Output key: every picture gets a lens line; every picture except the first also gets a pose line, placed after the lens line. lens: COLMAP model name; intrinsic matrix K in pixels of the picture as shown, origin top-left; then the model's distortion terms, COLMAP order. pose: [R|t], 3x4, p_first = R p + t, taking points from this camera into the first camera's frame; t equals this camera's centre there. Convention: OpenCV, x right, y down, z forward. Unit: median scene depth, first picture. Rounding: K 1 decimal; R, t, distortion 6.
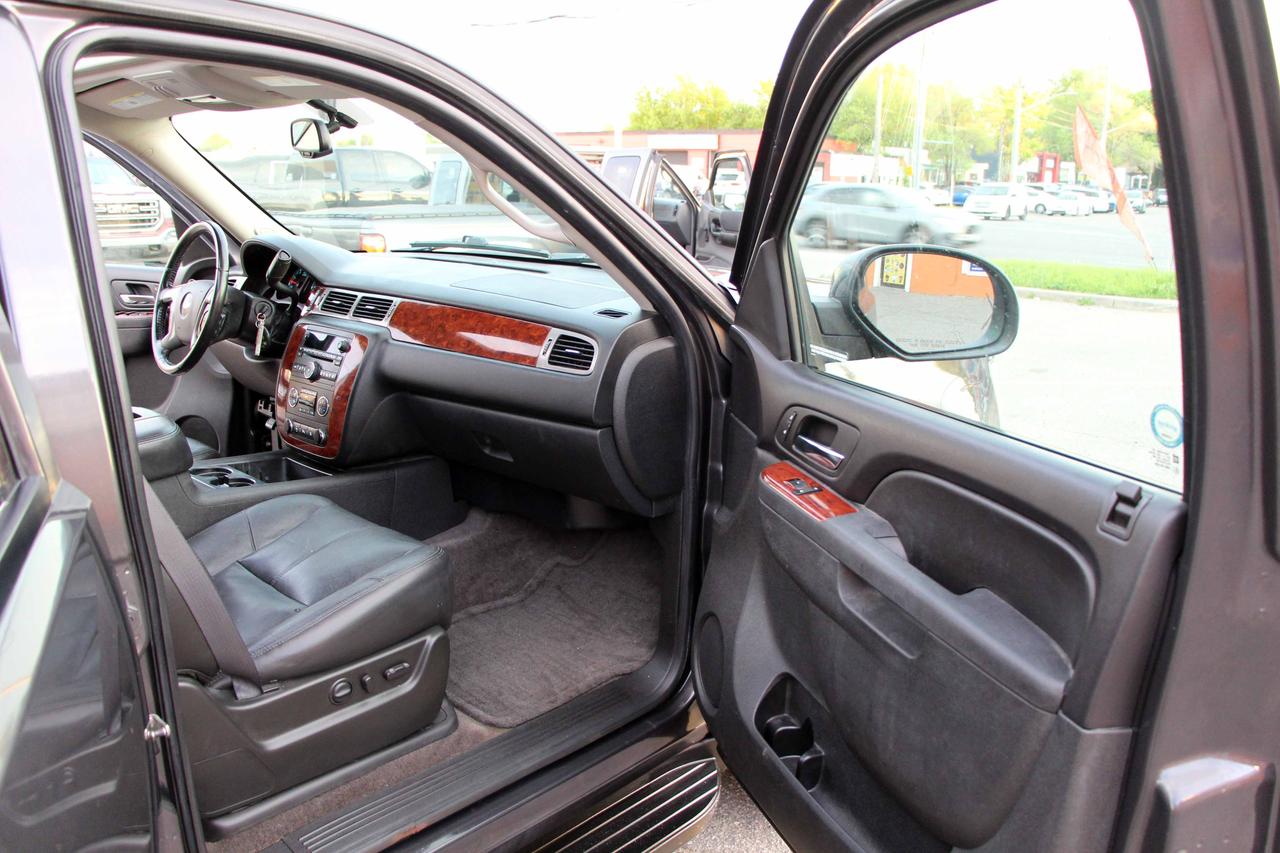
lens RADIAL K [[1053.3, 0, 644.7], [0, 1053.3, 443.2], [0, 0, 1]] dist [-0.179524, 0.161494]
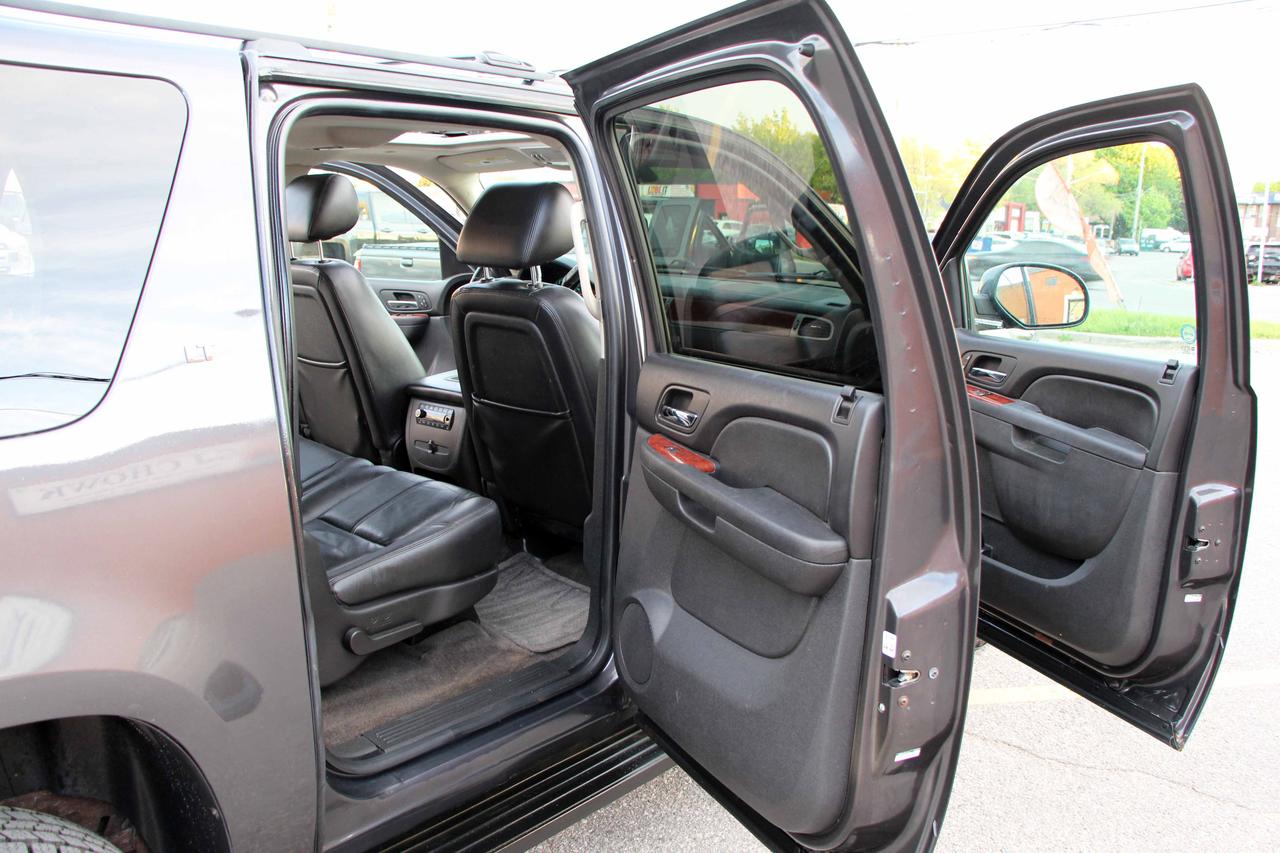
lens RADIAL K [[1053.3, 0, 644.7], [0, 1053.3, 443.2], [0, 0, 1]] dist [-0.179524, 0.161494]
pose [[0.999542, 0.002021, 0.030190, -0.474453], [-0.000698, 0.999042, -0.043764, 0.202887], [-0.030249, 0.043723, 0.998586, -0.746527]]
